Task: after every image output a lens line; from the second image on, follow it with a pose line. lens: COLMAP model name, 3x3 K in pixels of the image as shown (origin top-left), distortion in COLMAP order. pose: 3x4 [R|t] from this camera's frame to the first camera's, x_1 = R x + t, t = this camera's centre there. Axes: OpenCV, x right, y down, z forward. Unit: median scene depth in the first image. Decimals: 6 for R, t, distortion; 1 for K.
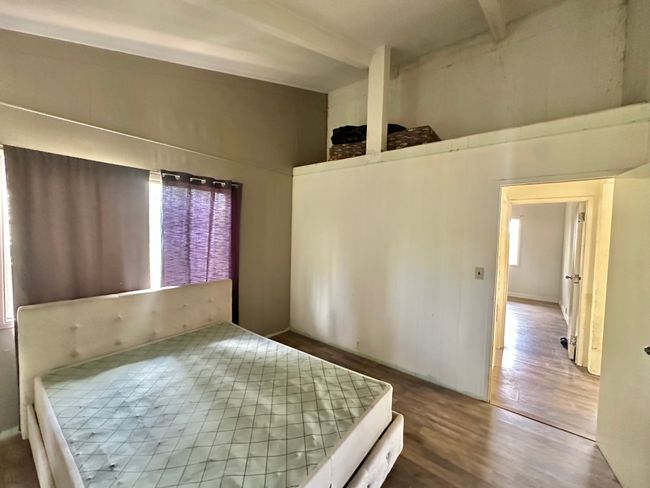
lens RADIAL K [[259.9, 0, 323.4], [0, 259.9, 241.7], [0, 0, 1]] dist [0.001404, 0.000279]
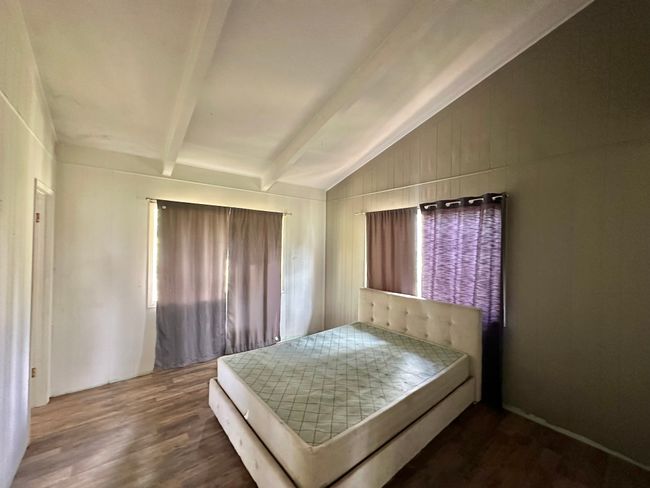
lens RADIAL K [[259.9, 0, 323.7], [0, 259.9, 243.0], [0, 0, 1]] dist [0.001404, 0.000279]
pose [[-0.219864, -0.035071, -0.974900, 0.773323], [-0.054633, 0.998228, -0.023589, -0.032145], [0.973999, 0.048075, -0.221390, 0.888657]]
